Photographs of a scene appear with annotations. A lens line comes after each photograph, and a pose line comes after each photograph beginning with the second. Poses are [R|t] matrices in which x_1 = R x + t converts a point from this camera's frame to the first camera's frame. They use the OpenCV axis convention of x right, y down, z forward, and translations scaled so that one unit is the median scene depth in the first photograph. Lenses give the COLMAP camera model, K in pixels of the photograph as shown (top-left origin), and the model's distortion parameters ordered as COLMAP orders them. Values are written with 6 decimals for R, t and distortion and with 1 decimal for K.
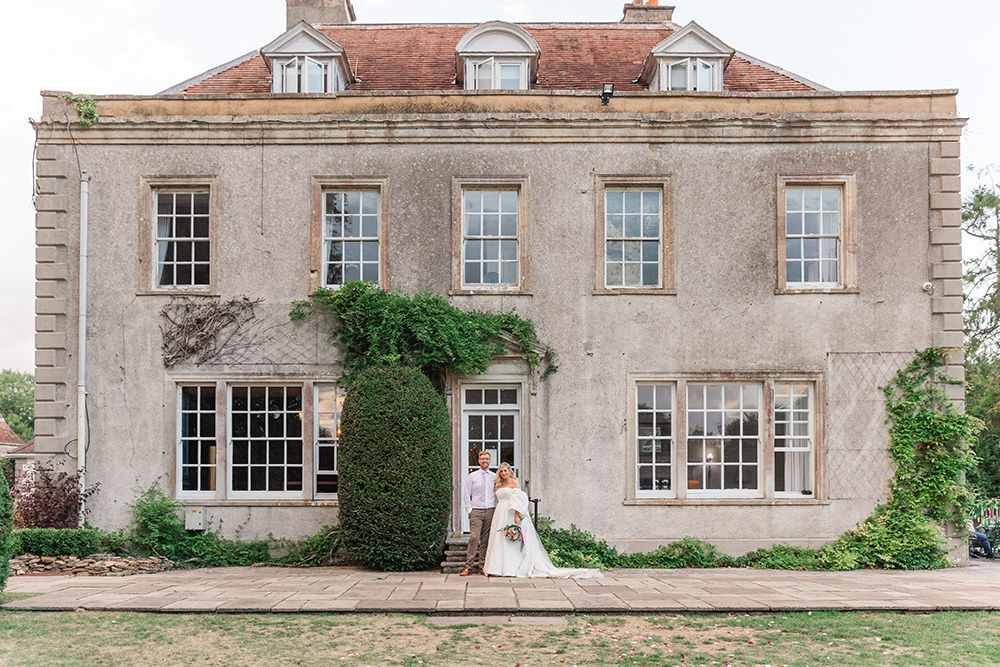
lens RADIAL K [[925.4, 0, 501.5], [0, 925.4, 494.8], [0, 0, 1]] dist [0.009017, 0.013282]
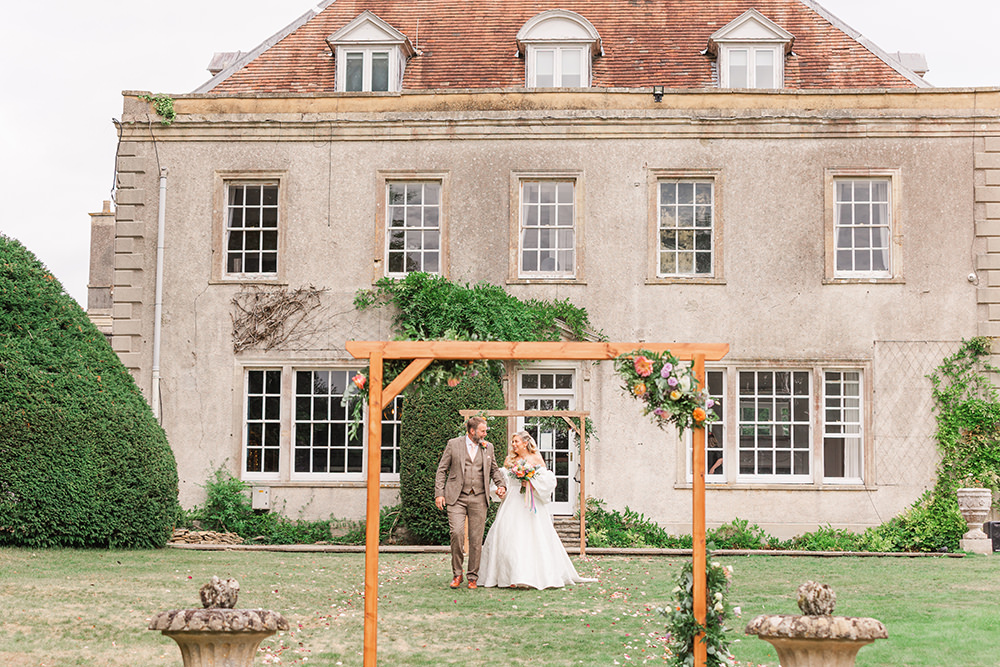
lens RADIAL K [[2149.4, 0, 527.3], [0, 2149.4, 314.6], [0, 0, 1]] dist [0.101526, 0.000000]
pose [[0.997192, 0.001763, -0.074862, 0.147020], [-0.009165, 0.995080, -0.098650, 0.055560], [0.074320, 0.099059, 0.992302, -1.383724]]
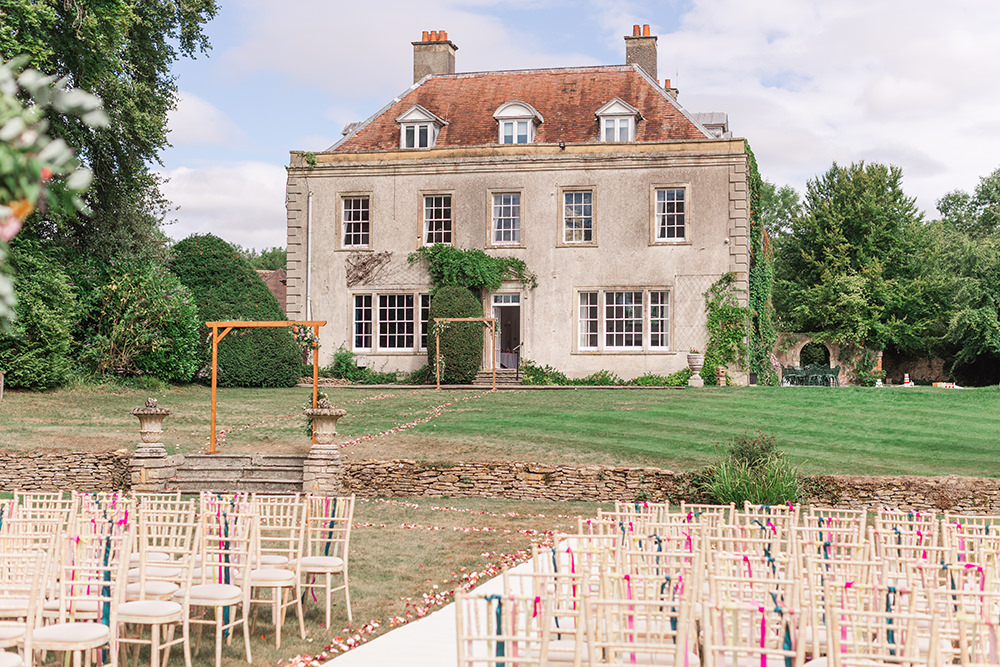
lens RADIAL K [[1473.0, 0, 501.1], [0, 1473.0, 314.7], [0, 0, 1]] dist [0.081045, 0.000000]
pose [[0.978627, -0.007082, -0.205523, 0.624200], [-0.000644, 0.999297, -0.037498, 0.044103], [0.205644, 0.036828, 0.977934, -2.070868]]
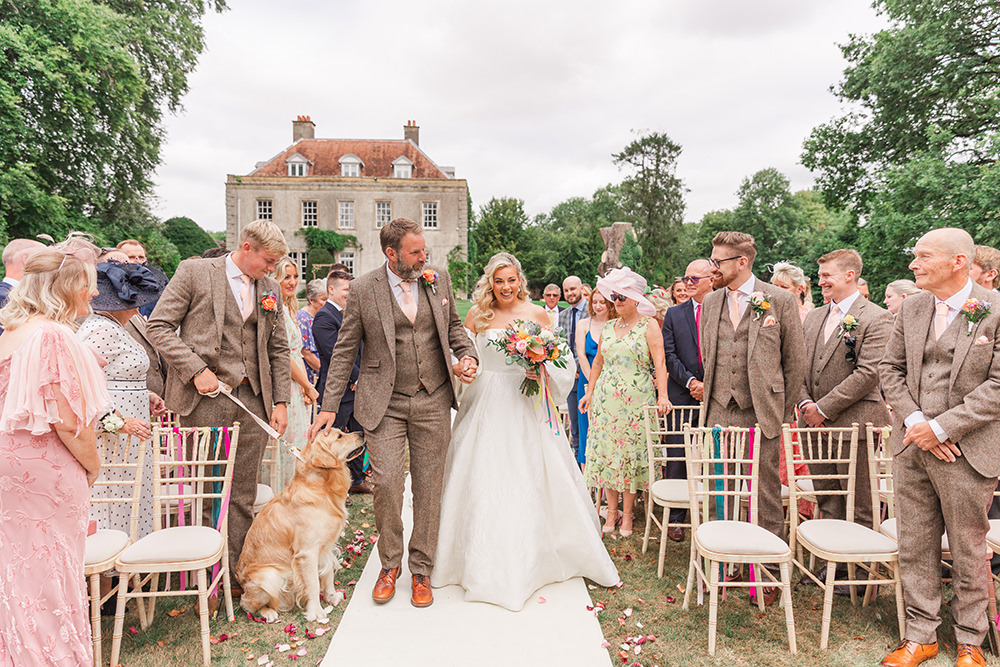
lens RADIAL K [[679.7, 0, 502.5], [0, 679.7, 327.1], [0, 0, 1]] dist [0.020626, -0.005782]
pose [[0.998233, 0.003399, 0.059319, 0.476187], [-0.006243, 0.998837, 0.047819, 0.052667], [-0.059088, -0.048105, 0.997093, -1.911817]]
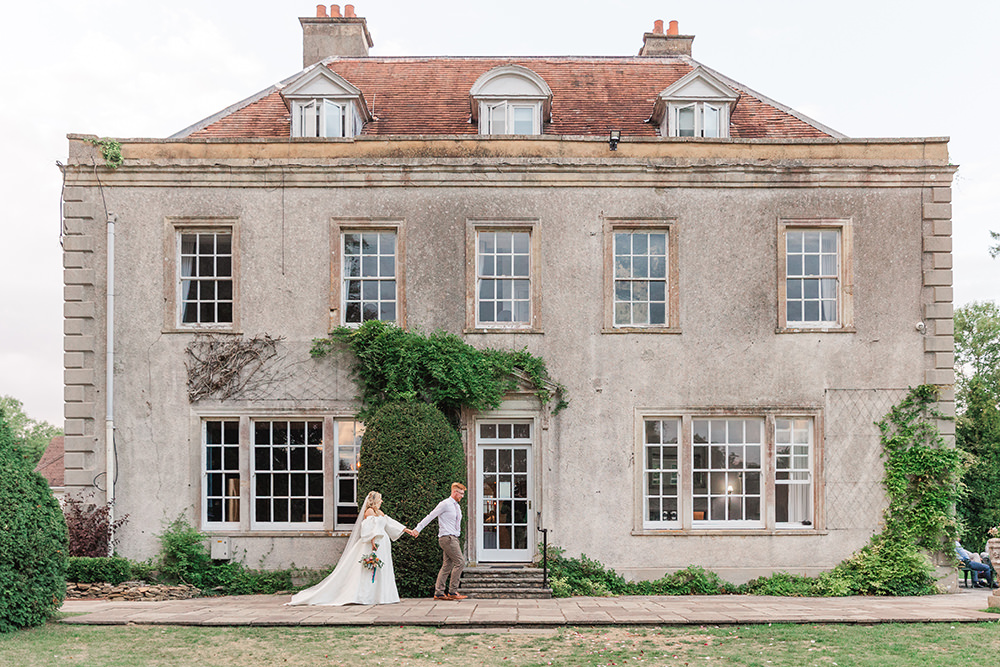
lens RADIAL K [[1031.6, 0, 552.0], [0, 1031.6, 546.9], [0, 0, 1]] dist [0.013268, 0.006903]
pose [[0.999922, -0.001342, 0.012444, 0.027826], [0.001157, 0.999889, 0.014866, 0.007043], [-0.012463, -0.014850, 0.999812, -0.165064]]
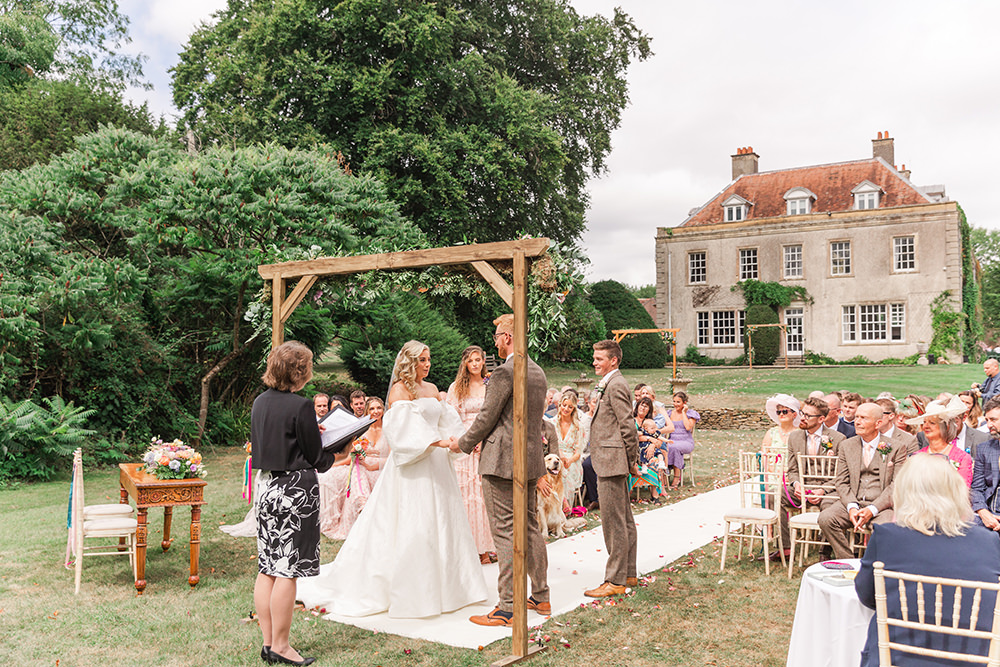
lens RADIAL K [[911.1, 0, 511.4], [0, 911.1, 345.6], [0, 0, 1]] dist [0.010089, 0.029902]
pose [[0.872234, -0.021736, -0.488605, 0.667385], [0.015082, 0.999732, -0.017551, 0.048513], [0.488856, 0.007940, 0.872329, -2.185833]]
